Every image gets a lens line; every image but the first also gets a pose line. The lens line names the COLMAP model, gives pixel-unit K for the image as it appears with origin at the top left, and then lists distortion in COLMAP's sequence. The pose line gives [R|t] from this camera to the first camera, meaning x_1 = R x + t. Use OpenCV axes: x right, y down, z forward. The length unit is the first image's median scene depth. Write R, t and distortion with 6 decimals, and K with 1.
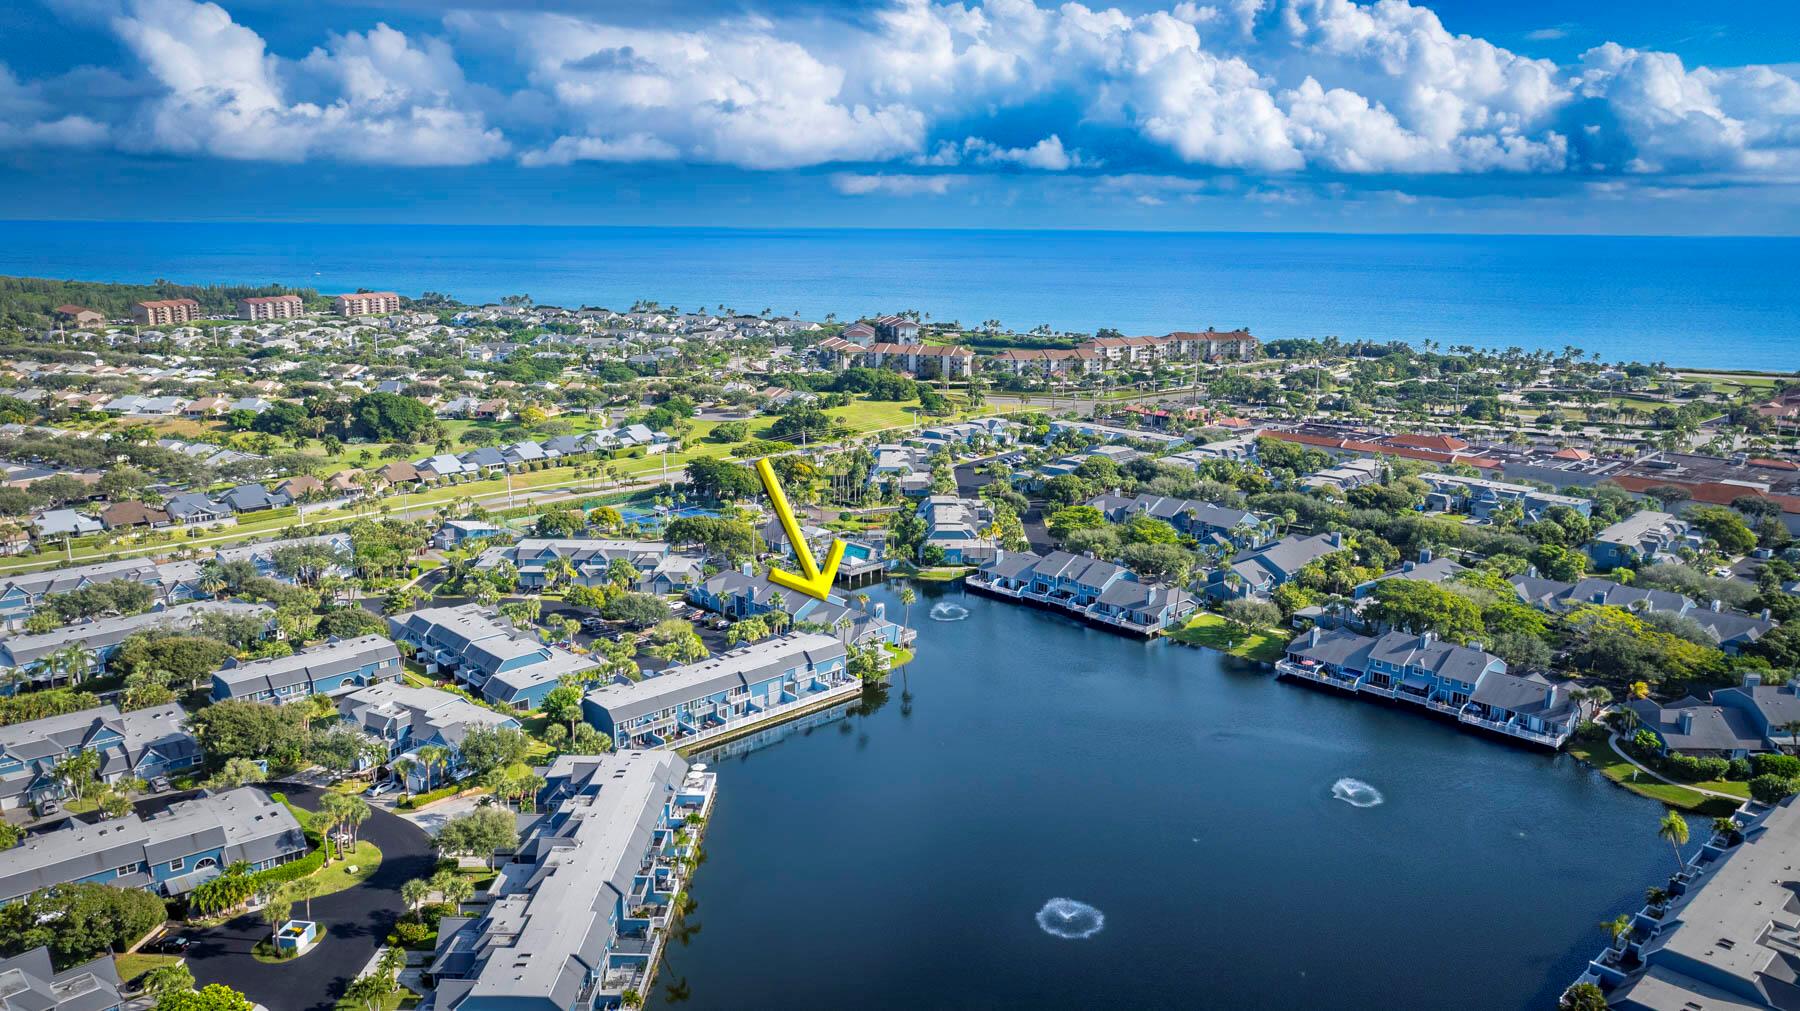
lens RADIAL K [[1264.1, 0, 899.4], [0, 1264.1, 501.8], [0, 0, 1]] dist [-0.031317, 0.058099]
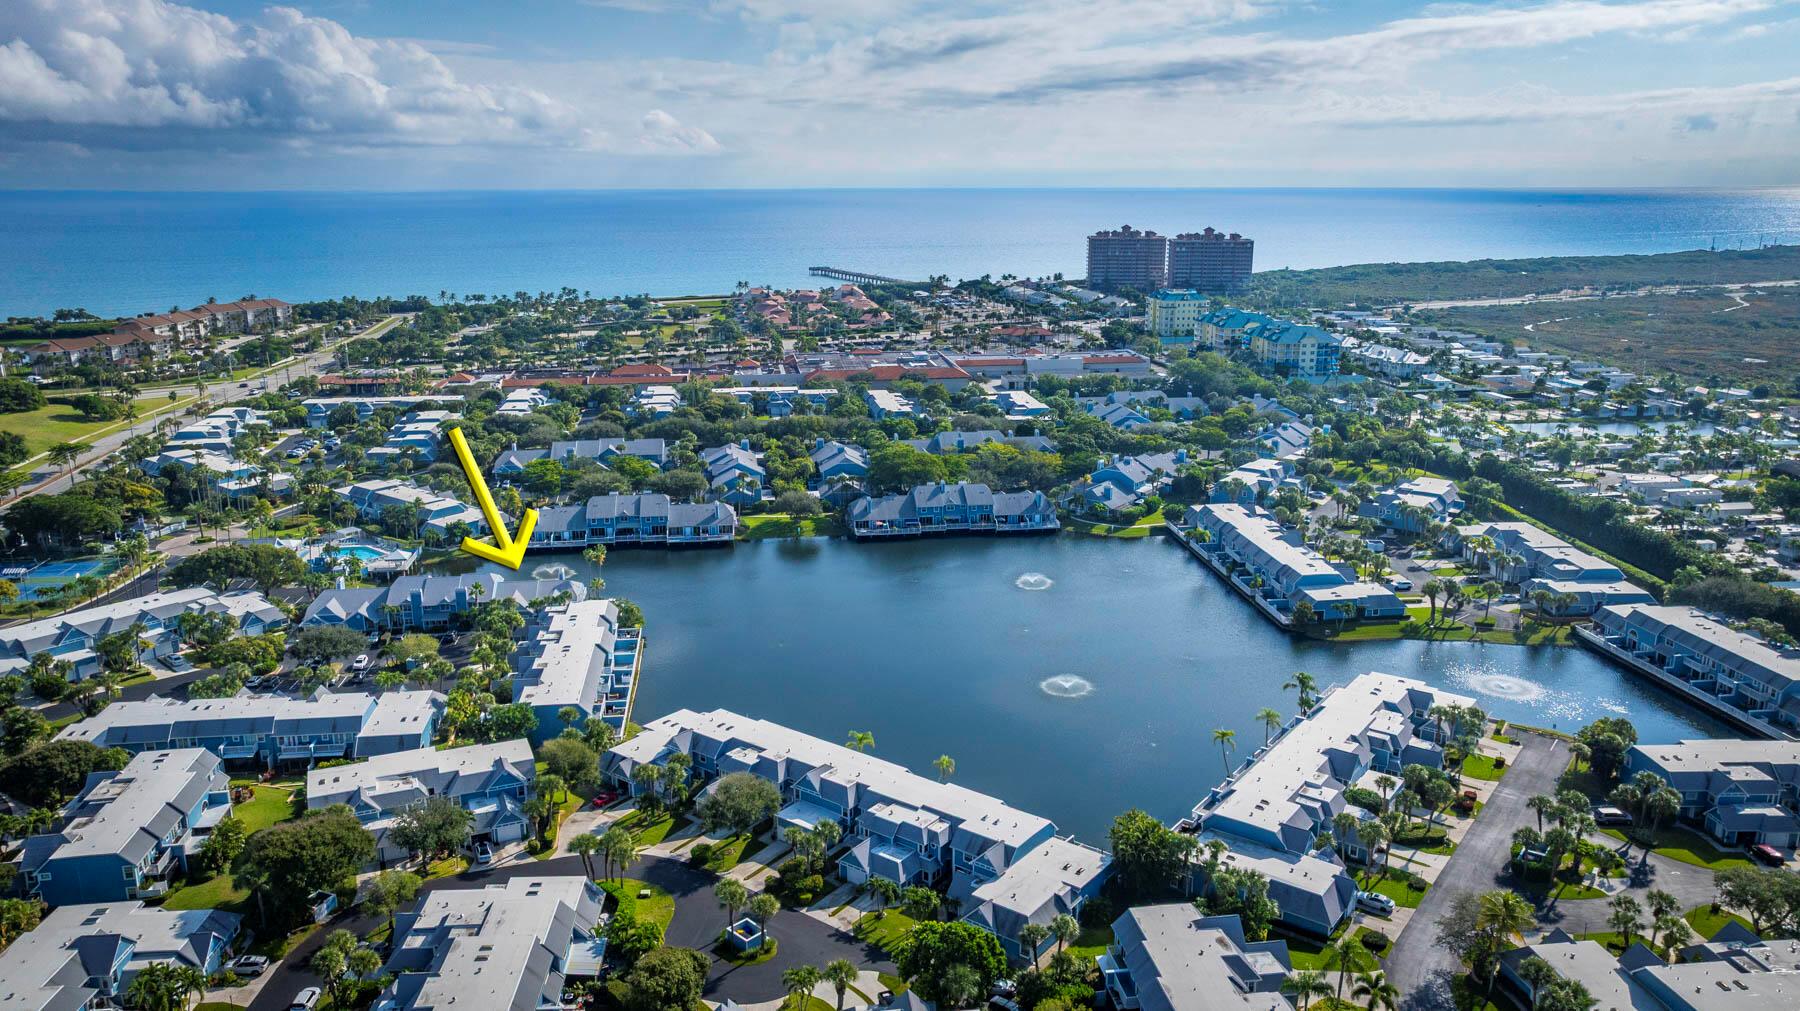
lens RADIAL K [[1264.1, 0, 899.4], [0, 1264.1, 501.8], [0, 0, 1]] dist [-0.031317, 0.058099]
pose [[0.590525, -0.202802, 0.781122, -0.673130], [0.177159, 0.976877, 0.119694, -0.046642], [-0.787334, 0.067700, 0.612799, 0.179236]]
